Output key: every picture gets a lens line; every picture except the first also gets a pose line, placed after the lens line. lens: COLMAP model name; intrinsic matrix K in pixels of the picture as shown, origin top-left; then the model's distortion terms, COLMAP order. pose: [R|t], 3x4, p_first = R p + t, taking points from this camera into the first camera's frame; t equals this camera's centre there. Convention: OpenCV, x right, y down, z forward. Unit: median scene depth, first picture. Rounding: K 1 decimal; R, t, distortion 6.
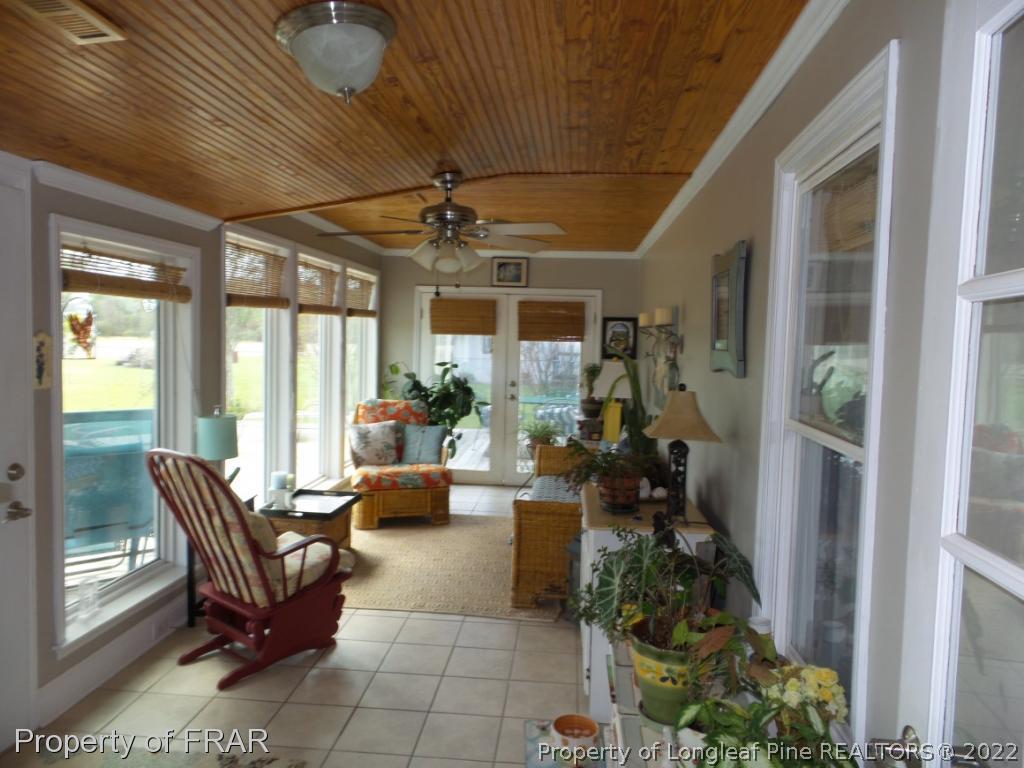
lens RADIAL K [[697.8, 0, 512.0], [0, 697.8, 384.0], [0, 0, 1]] dist [0.001814, 0.005293]
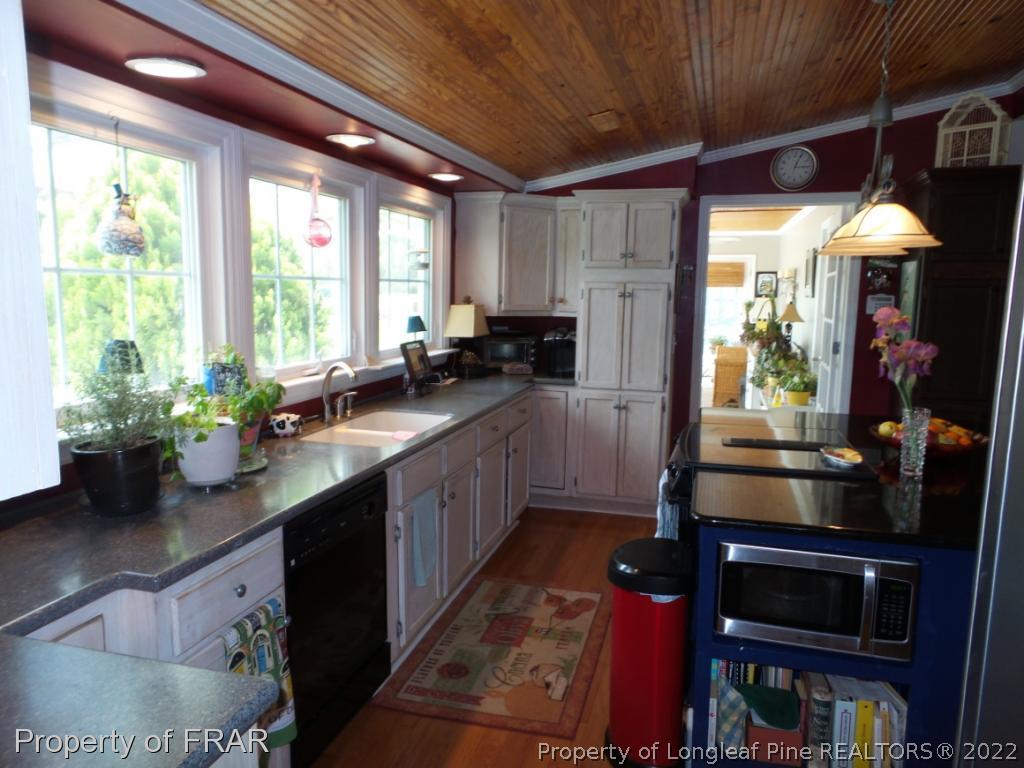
lens RADIAL K [[697.8, 0, 512.0], [0, 697.8, 384.0], [0, 0, 1]] dist [0.001814, 0.005293]
pose [[0.980490, 0.003154, -0.196546, -0.110070], [0.010249, 0.997691, 0.067139, 0.051596], [0.196304, -0.067843, 0.978193, -0.744823]]
